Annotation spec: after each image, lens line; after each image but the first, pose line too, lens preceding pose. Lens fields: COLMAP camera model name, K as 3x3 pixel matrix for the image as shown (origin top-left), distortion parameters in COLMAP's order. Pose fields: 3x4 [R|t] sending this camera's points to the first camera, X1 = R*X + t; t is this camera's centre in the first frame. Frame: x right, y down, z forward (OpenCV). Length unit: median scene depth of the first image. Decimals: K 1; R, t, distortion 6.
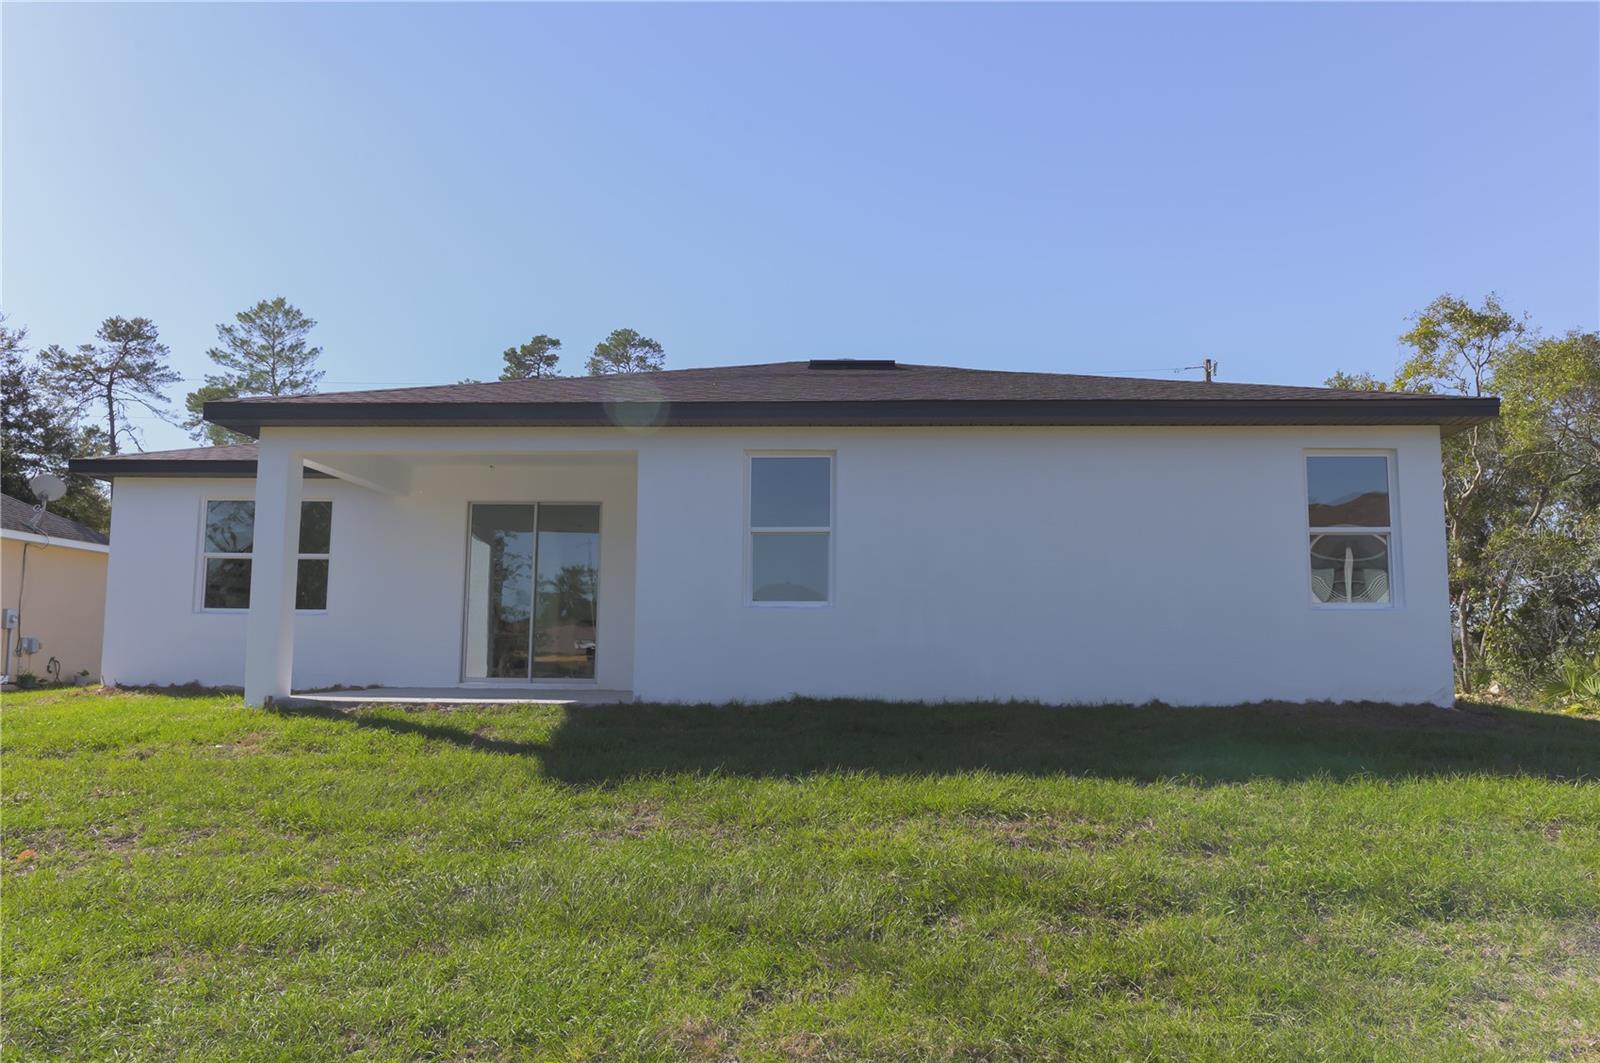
lens RADIAL K [[1174.3, 0, 803.4], [0, 1174.3, 534.1], [0, 0, 1]] dist [-0.019753, -0.006399]
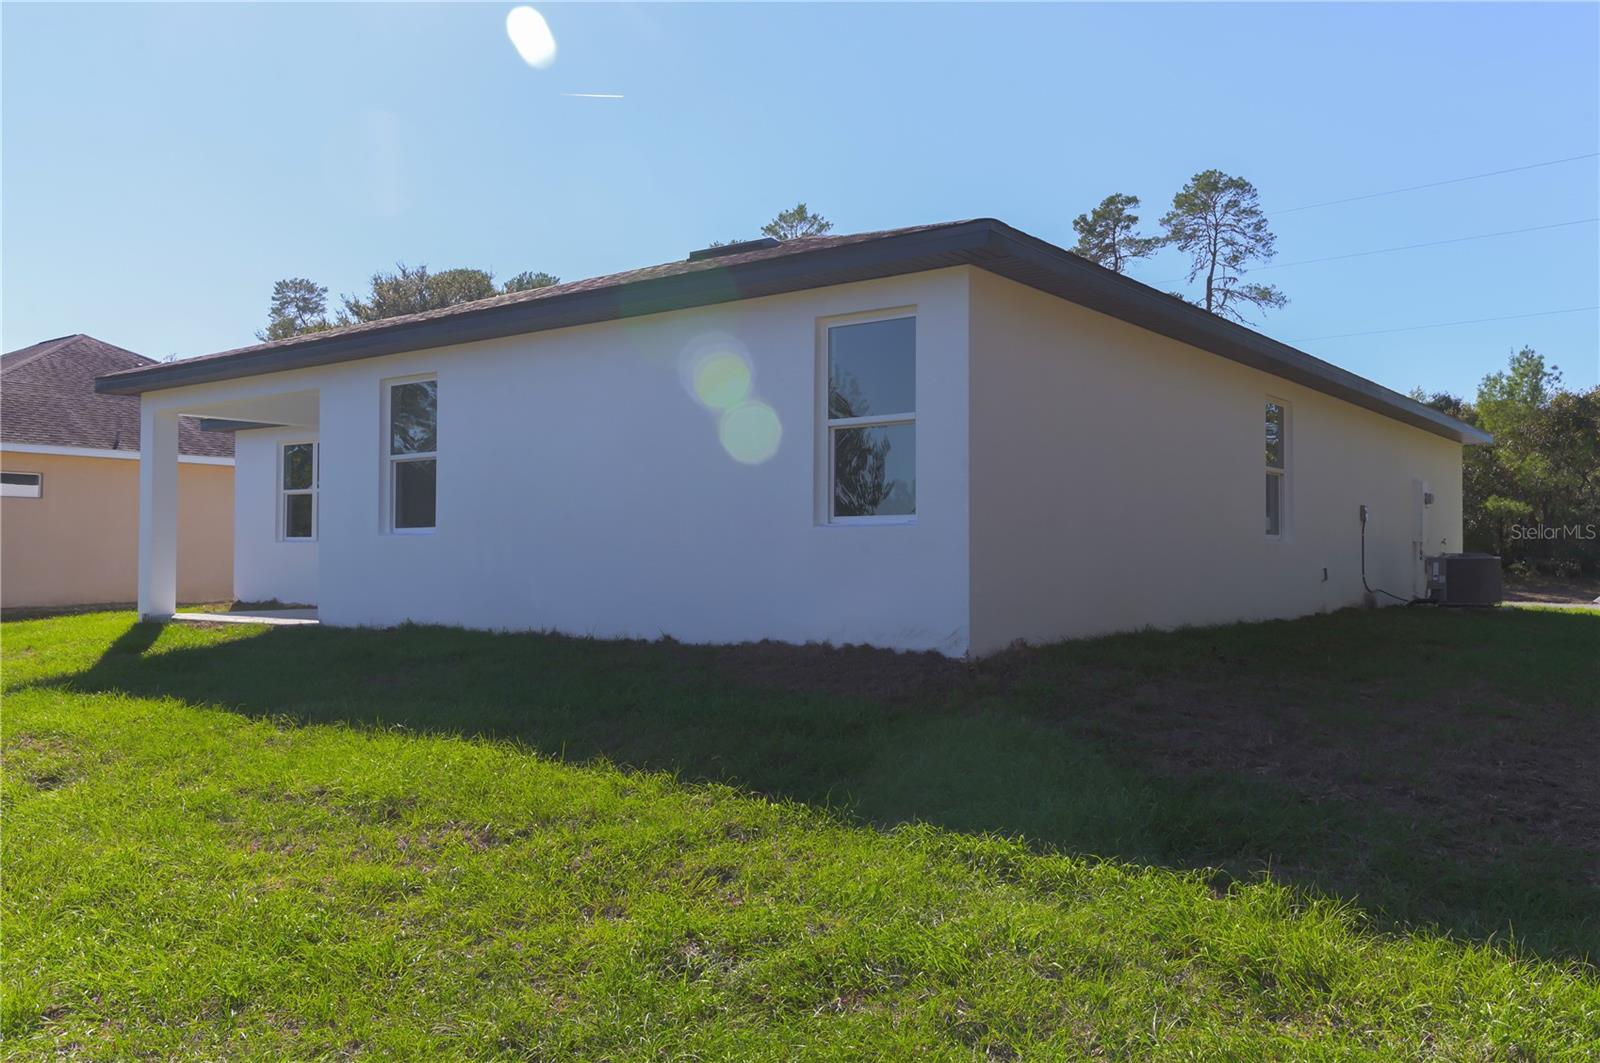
lens RADIAL K [[1343.3, 0, 800.0], [0, 1343.3, 531.5], [0, 0, 1]] dist [0.016702, 0.004754]
pose [[0.818444, -0.016946, -0.574336, 0.196000], [0.063079, 0.996173, 0.060496, 0.002739], [0.571113, -0.085741, 0.816381, 0.054835]]
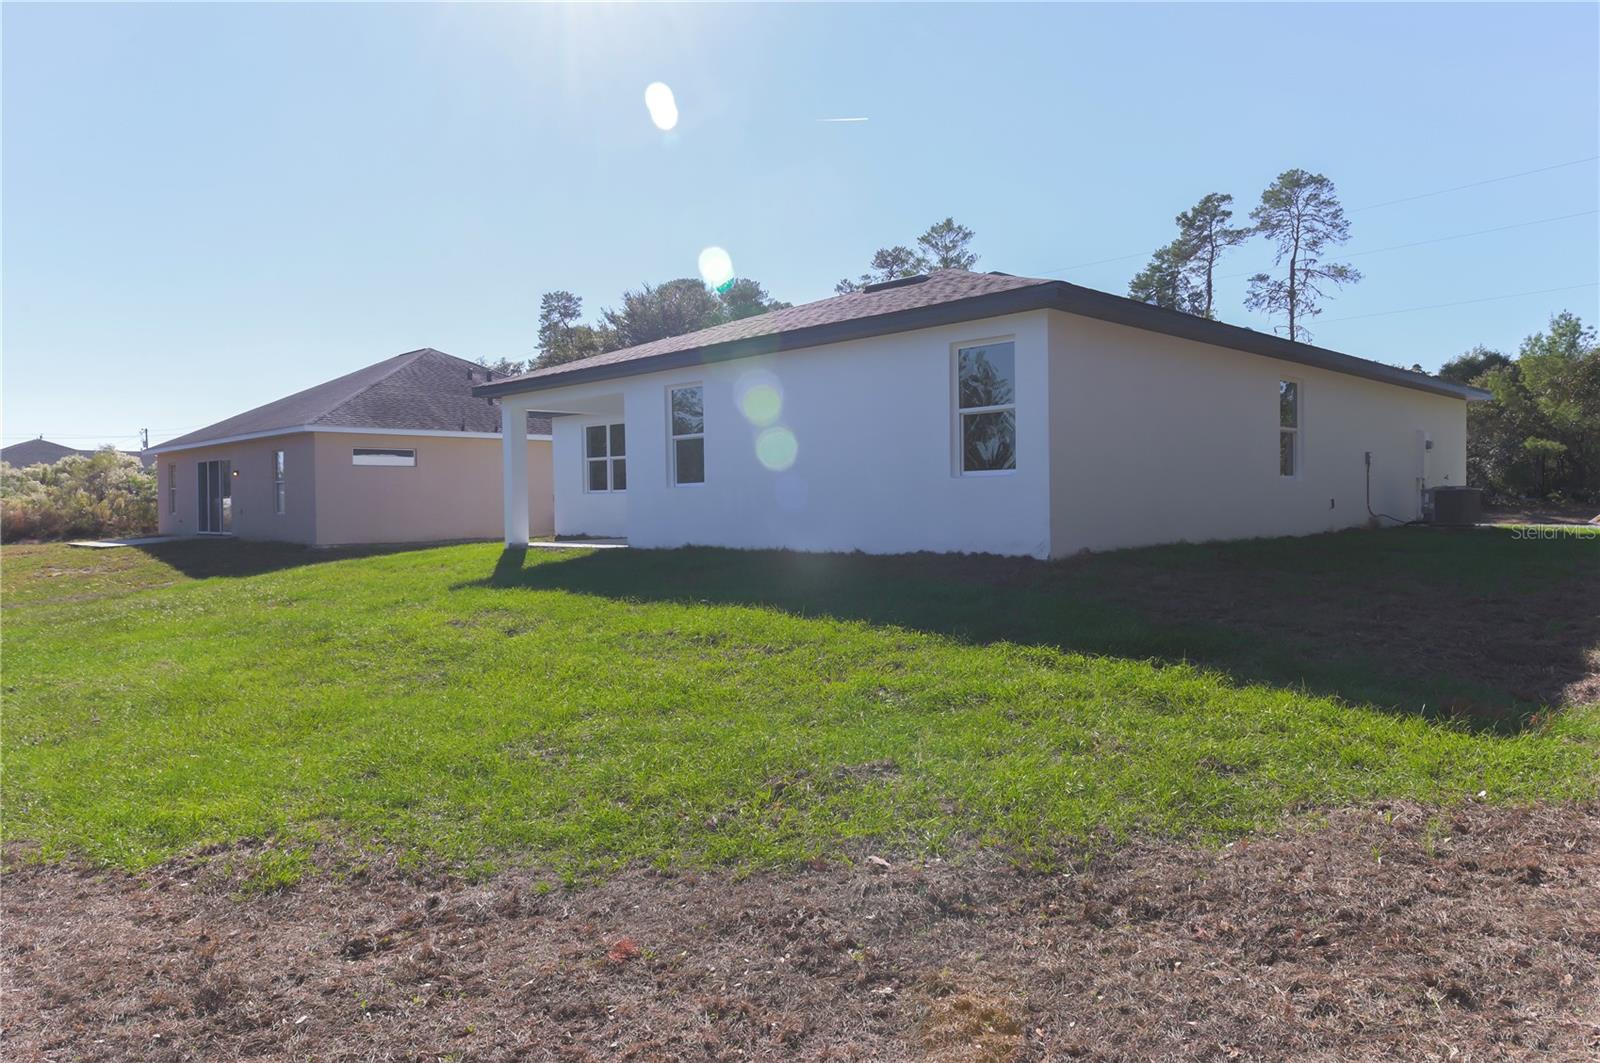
lens RADIAL K [[1093.5, 0, 784.3], [0, 1093.5, 529.5], [0, 0, 1]] dist [-0.002834, -0.005474]
pose [[0.720164, -0.001043, -0.693803, 0.228918], [0.092153, 0.991282, 0.094164, -0.001085], [0.687657, -0.131749, 0.713982, 0.012770]]
